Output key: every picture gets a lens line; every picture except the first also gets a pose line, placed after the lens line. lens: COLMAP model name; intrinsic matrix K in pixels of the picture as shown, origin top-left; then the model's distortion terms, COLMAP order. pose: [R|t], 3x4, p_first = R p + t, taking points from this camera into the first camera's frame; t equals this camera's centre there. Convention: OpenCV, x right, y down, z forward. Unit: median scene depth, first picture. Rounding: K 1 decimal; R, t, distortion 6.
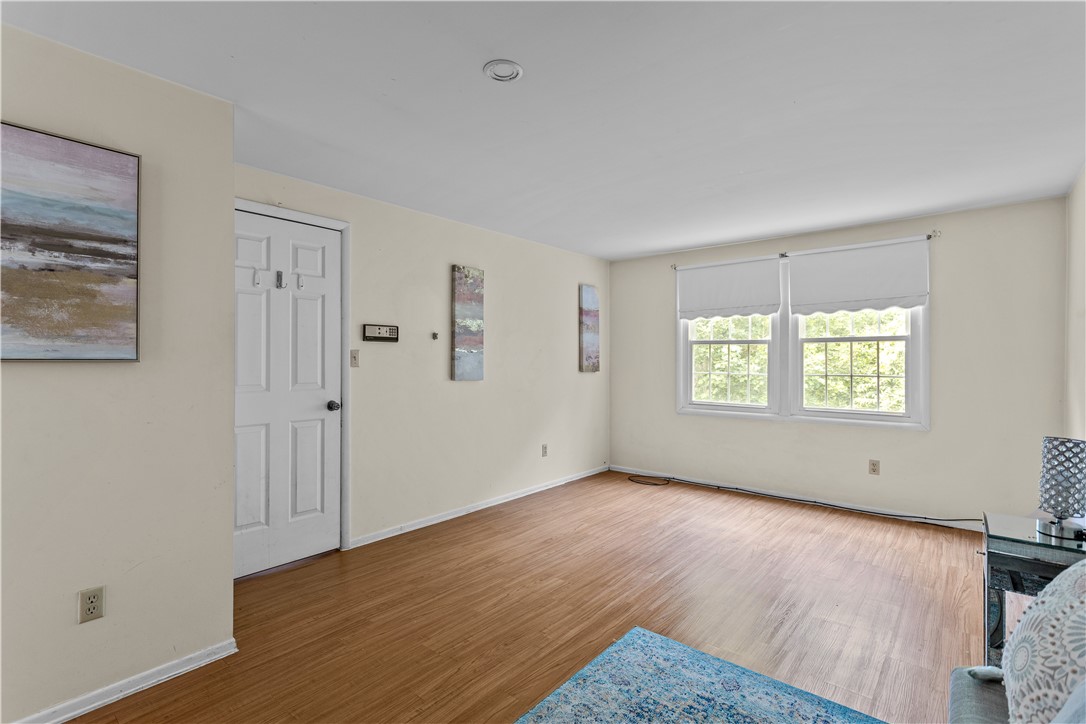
lens RADIAL K [[515.5, 0, 537.3], [0, 515.5, 355.5], [0, 0, 1]] dist [0.001885, 0.000381]
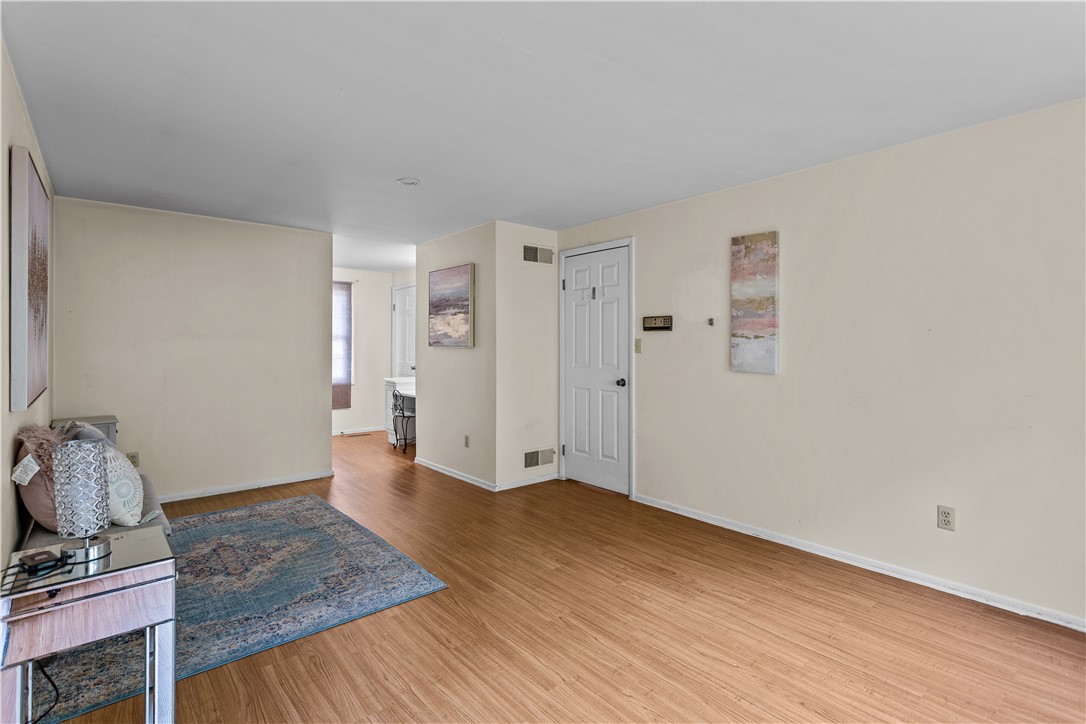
lens RADIAL K [[524.8, 0, 537.7], [0, 524.8, 345.9], [0, 0, 1]] dist [-0.002993, -0.000184]
pose [[-0.180496, -0.000764, -0.983575, 0.903438], [0.006927, 0.999974, -0.002048, 0.006037], [0.983551, -0.007183, -0.180486, 0.991144]]
